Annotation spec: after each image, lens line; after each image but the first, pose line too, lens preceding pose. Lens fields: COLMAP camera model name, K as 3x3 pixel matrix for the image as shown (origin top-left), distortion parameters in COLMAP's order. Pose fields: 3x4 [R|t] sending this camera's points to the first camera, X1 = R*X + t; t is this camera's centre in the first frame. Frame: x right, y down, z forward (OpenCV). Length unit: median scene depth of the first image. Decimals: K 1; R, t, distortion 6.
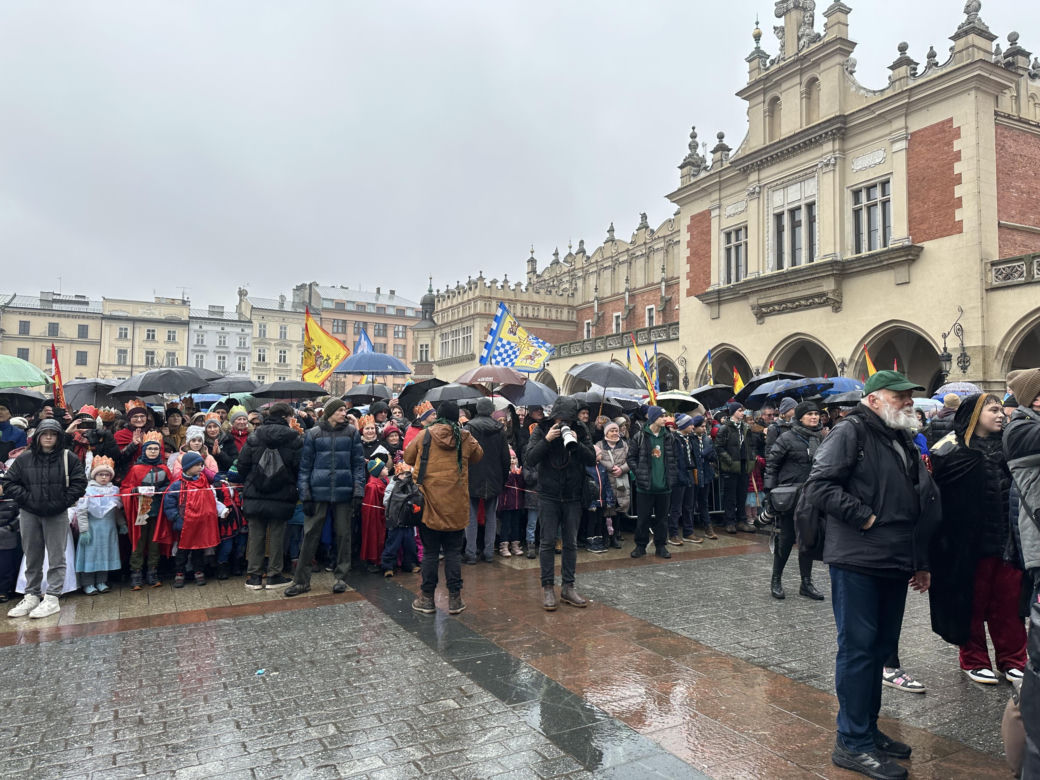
lens RADIAL K [[726.6, 0, 541.0], [0, 726.6, 386.2], [0, 0, 1]] dist [0.037604, -0.037390]
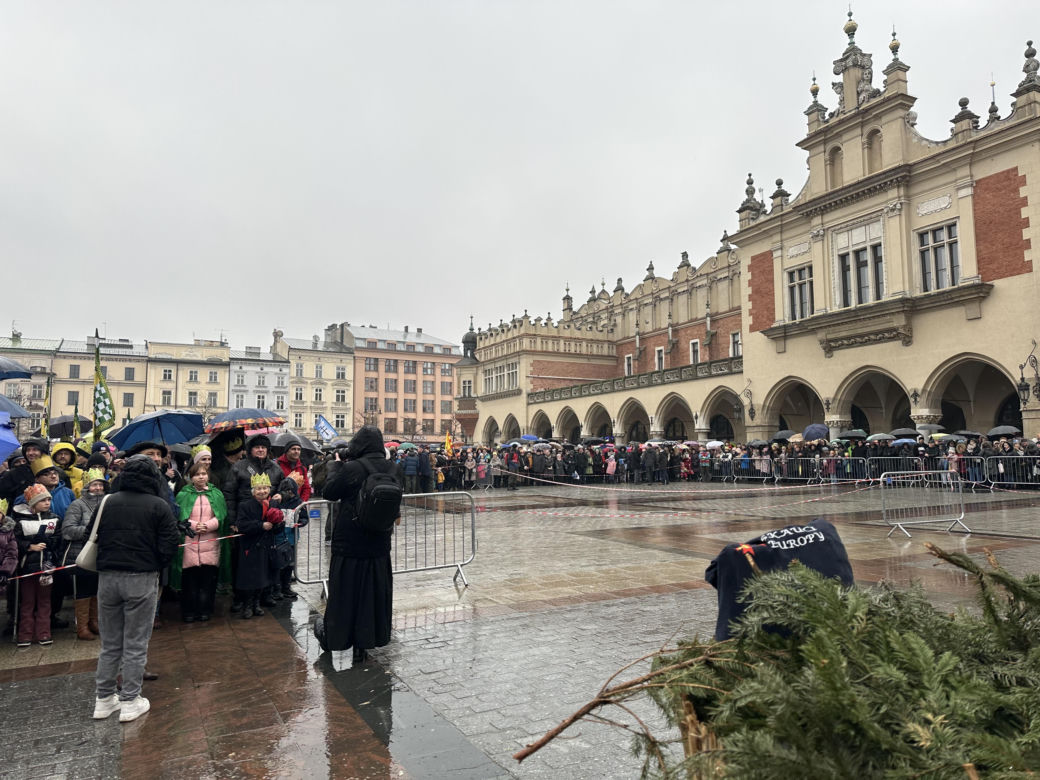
lens RADIAL K [[728.0, 0, 524.1], [0, 728.0, 392.0], [0, 0, 1]] dist [0.046463, -0.053264]
pose [[0.999679, -0.017611, -0.018208, -0.066812], [0.016925, 0.999165, -0.037182, -0.001553], [0.018848, 0.036862, 0.999143, -0.039784]]
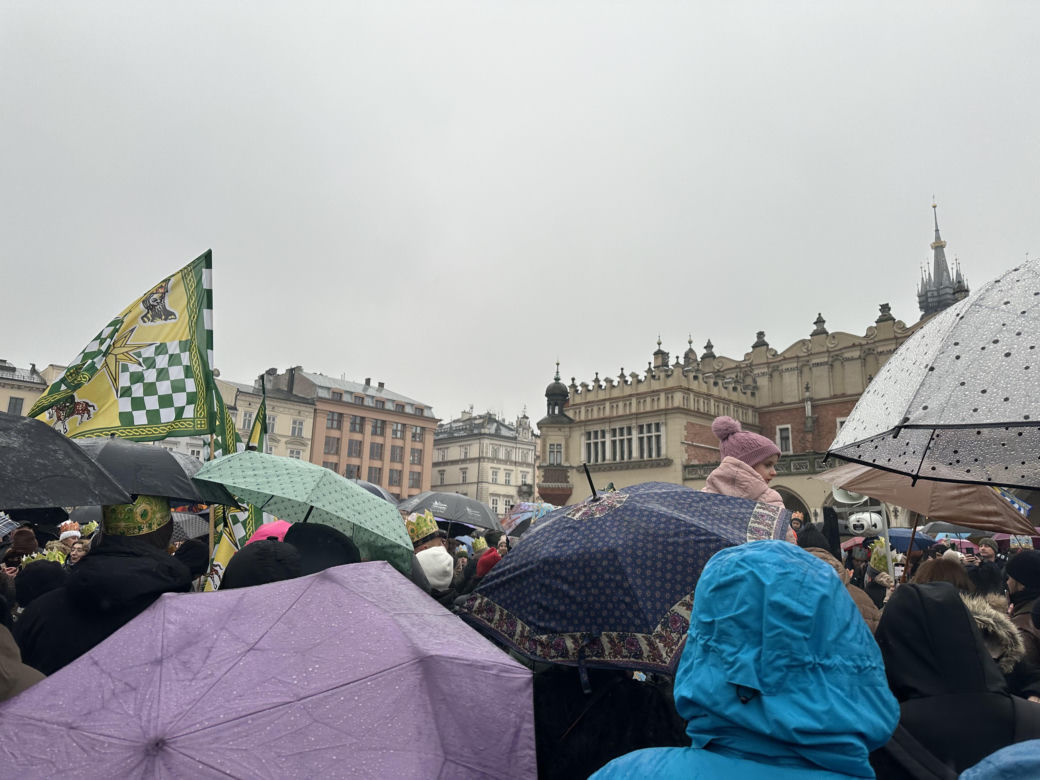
lens RADIAL K [[709.1, 0, 485.6], [0, 709.1, 388.1], [0, 0, 1]] dist [0.077306, -0.095352]
pose [[0.973372, 0.068701, 0.218694, -0.453968], [-0.032655, 0.985860, -0.164359, 0.013859], [-0.226893, 0.152841, 0.961852, 0.283099]]
